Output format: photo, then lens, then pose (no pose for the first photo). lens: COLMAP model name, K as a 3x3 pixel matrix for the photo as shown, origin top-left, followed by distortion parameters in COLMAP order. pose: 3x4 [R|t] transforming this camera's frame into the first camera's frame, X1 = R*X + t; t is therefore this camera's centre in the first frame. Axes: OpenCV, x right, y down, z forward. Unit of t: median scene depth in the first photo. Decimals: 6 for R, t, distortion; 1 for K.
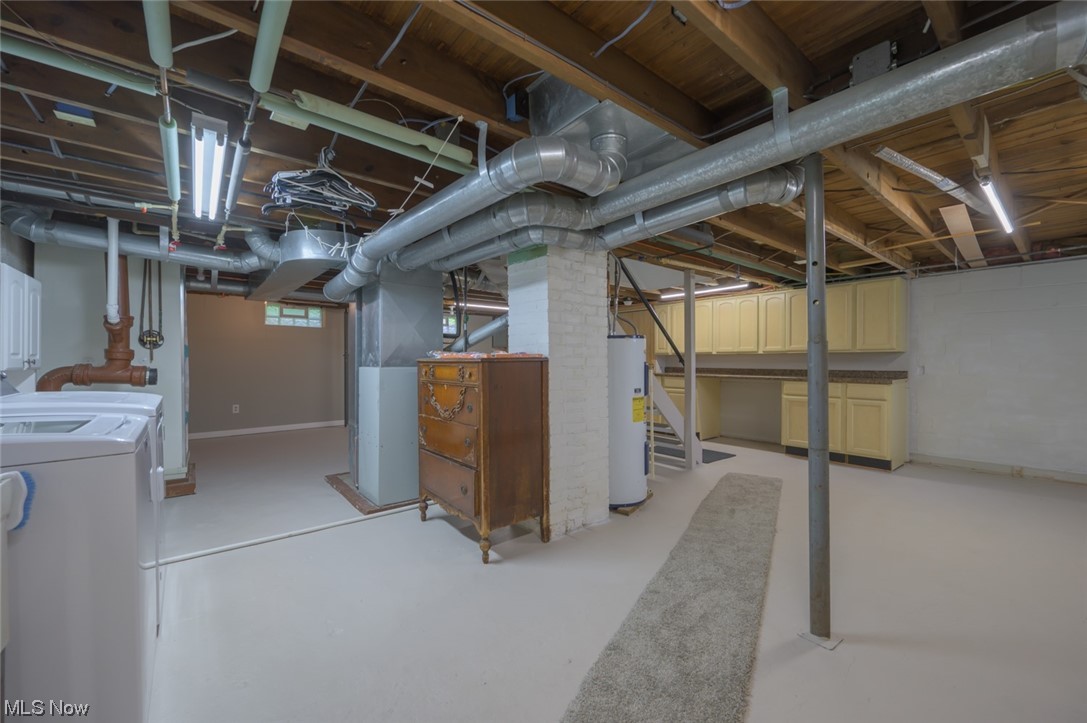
lens RADIAL K [[431.3, 0, 543.5], [0, 431.3, 361.5], [0, 0, 1]] dist [-0.000671, -0.000133]
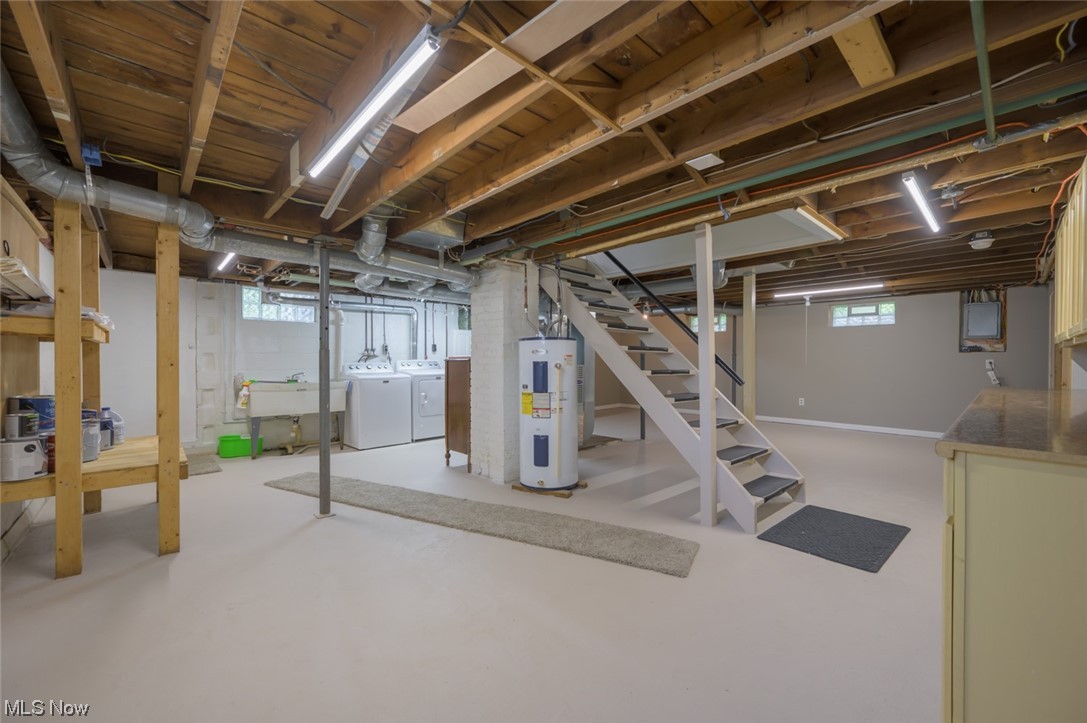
lens RADIAL K [[431.3, 0, 543.5], [0, 431.3, 361.5], [0, 0, 1]] dist [-0.000671, -0.000133]
pose [[0.058909, 0.001461, -0.998262, 1.346045], [-0.003111, 0.999994, 0.001280, -0.000349], [0.998258, 0.003030, 0.058914, 0.973452]]
